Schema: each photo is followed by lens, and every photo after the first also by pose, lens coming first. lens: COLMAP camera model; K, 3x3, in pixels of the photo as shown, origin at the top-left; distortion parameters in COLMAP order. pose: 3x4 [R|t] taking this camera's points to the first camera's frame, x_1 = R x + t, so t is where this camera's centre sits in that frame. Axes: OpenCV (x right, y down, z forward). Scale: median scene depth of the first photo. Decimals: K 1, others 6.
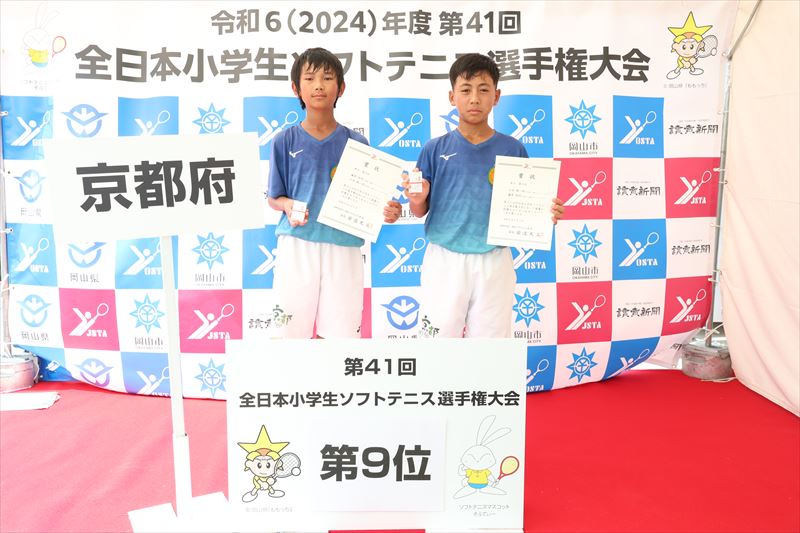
lens RADIAL K [[800.7, 0, 415.9], [0, 800.7, 278.0], [0, 0, 1]] dist [0.005246, 0.000000]
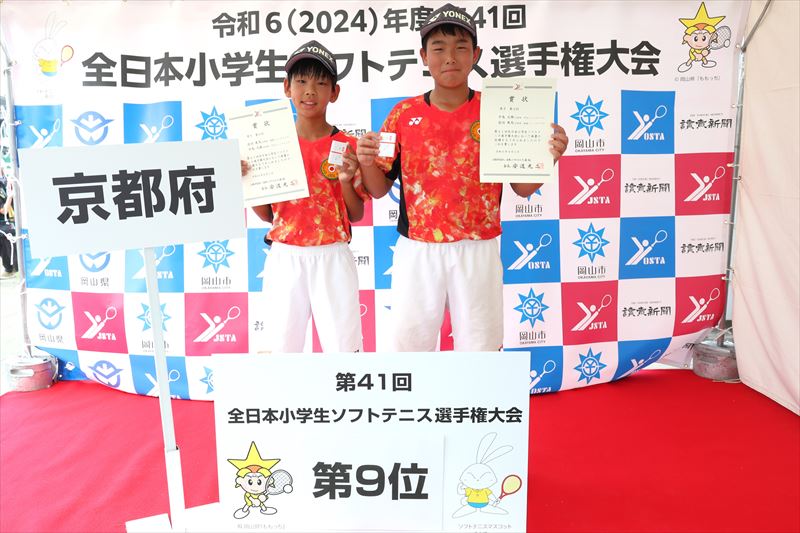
lens RADIAL K [[711.4, 0, 393.6], [0, 711.4, 280.2], [0, 0, 1]] dist [-0.029691, 0.001033]
pose [[0.997767, -0.005801, -0.066541, 0.027270], [0.007790, 0.999529, 0.029677, -0.026270], [0.066338, -0.030129, 0.997342, 0.125513]]
